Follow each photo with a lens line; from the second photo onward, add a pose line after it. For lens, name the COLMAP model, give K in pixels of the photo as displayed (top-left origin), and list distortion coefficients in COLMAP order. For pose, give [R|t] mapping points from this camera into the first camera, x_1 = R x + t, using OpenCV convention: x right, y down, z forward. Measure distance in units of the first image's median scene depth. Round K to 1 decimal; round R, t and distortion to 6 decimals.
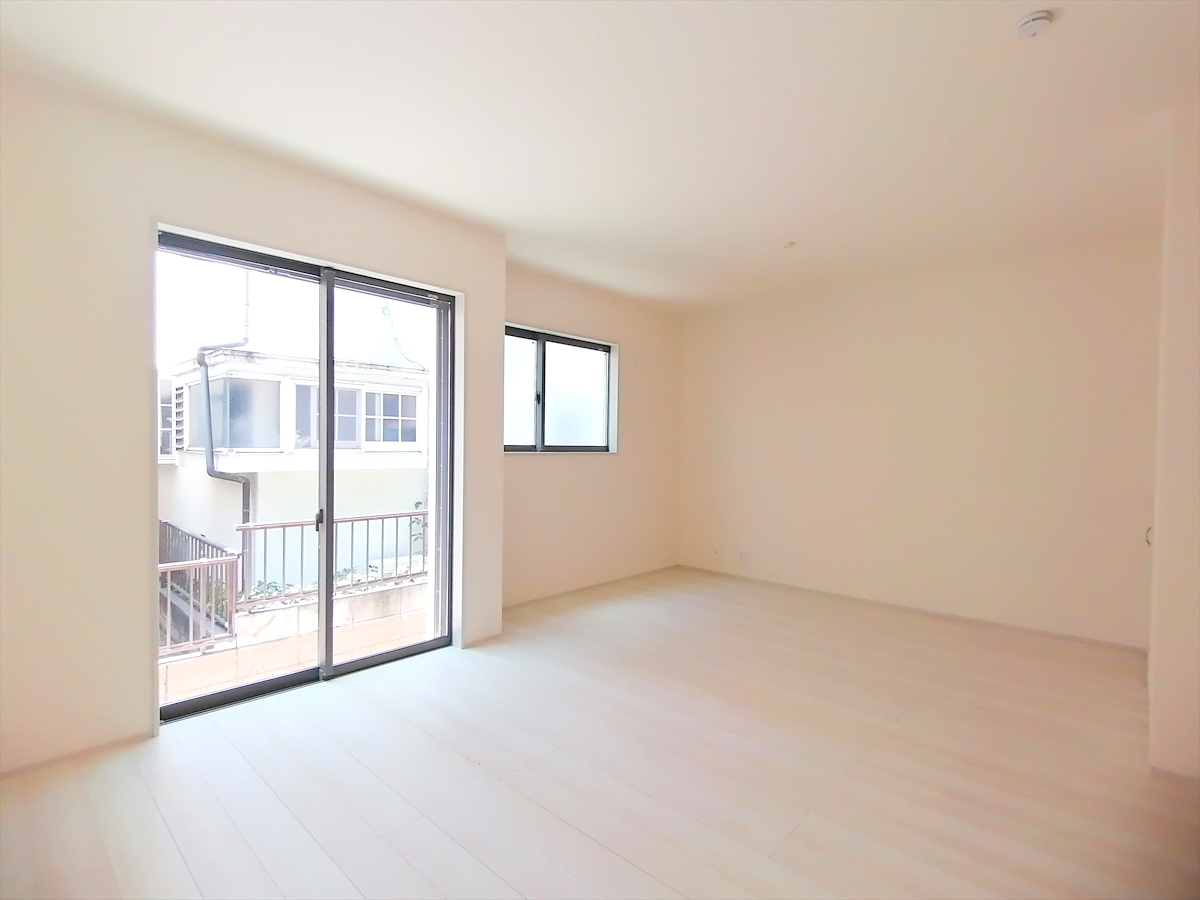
lens RADIAL K [[585.8, 0, 600.0], [0, 585.8, 450.0], [0, 0, 1]] dist [-0.000579, -0.000179]
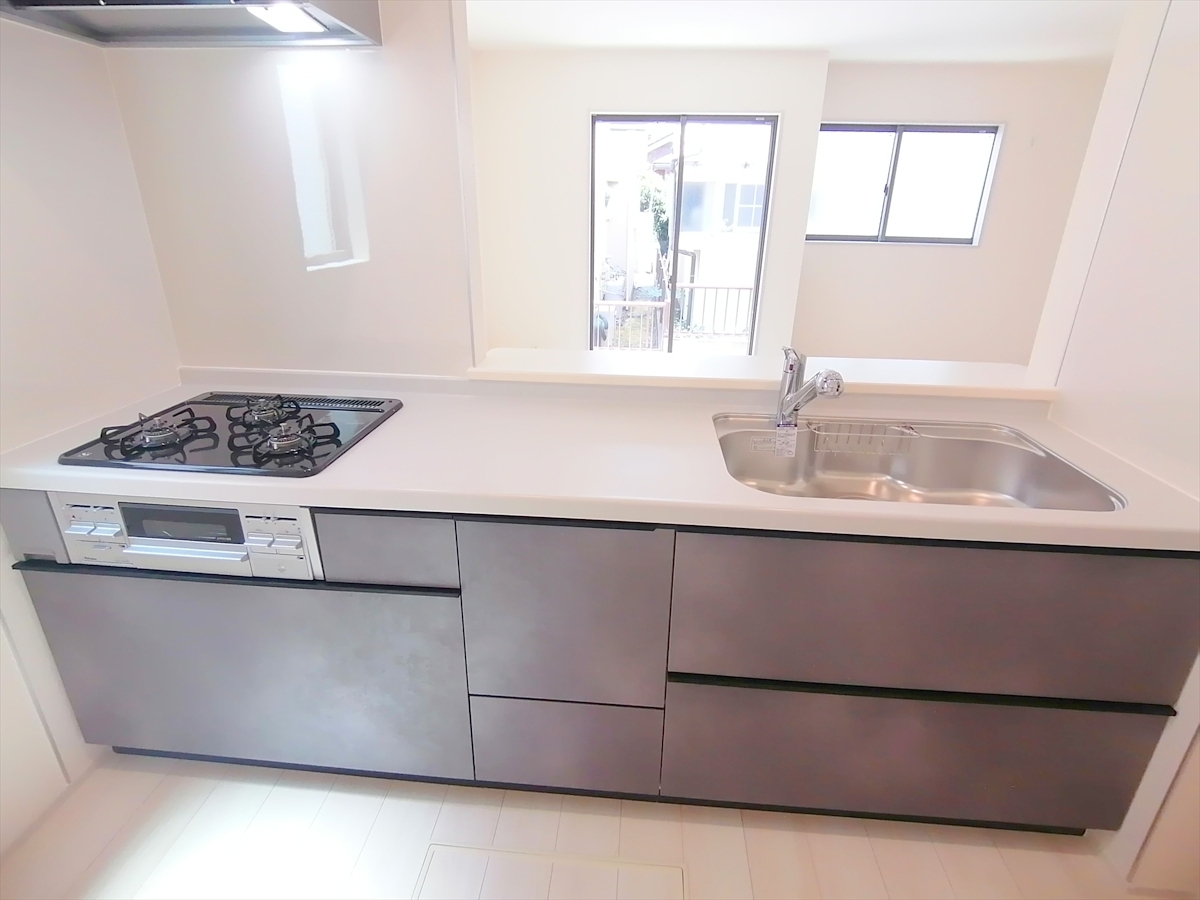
lens RADIAL K [[609.6, 0, 594.9], [0, 609.6, 445.2], [0, 0, 1]] dist [-0.003438, -0.001261]
pose [[0.619109, 0.287132, -0.730930, 0.526994], [-0.018966, 0.935955, 0.351608, -0.032810], [0.785076, -0.203820, 0.584904, -0.194477]]
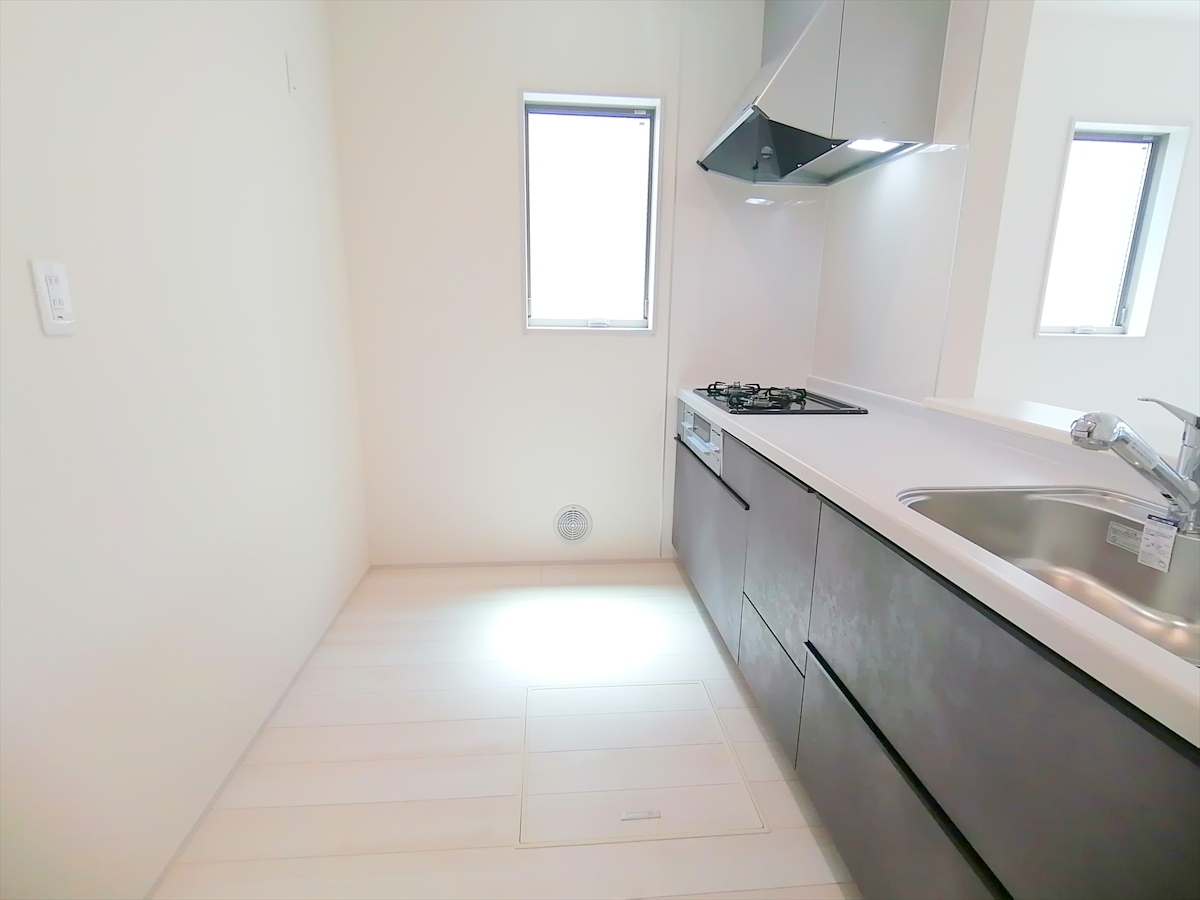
lens RADIAL K [[609.6, 0, 594.9], [0, 609.6, 445.2], [0, 0, 1]] dist [-0.003438, -0.001261]
pose [[-0.658738, 0.162201, -0.734681, 0.673058], [-0.019410, 0.972496, 0.232109, -0.004612], [0.752122, 0.167159, -0.637471, 0.090875]]
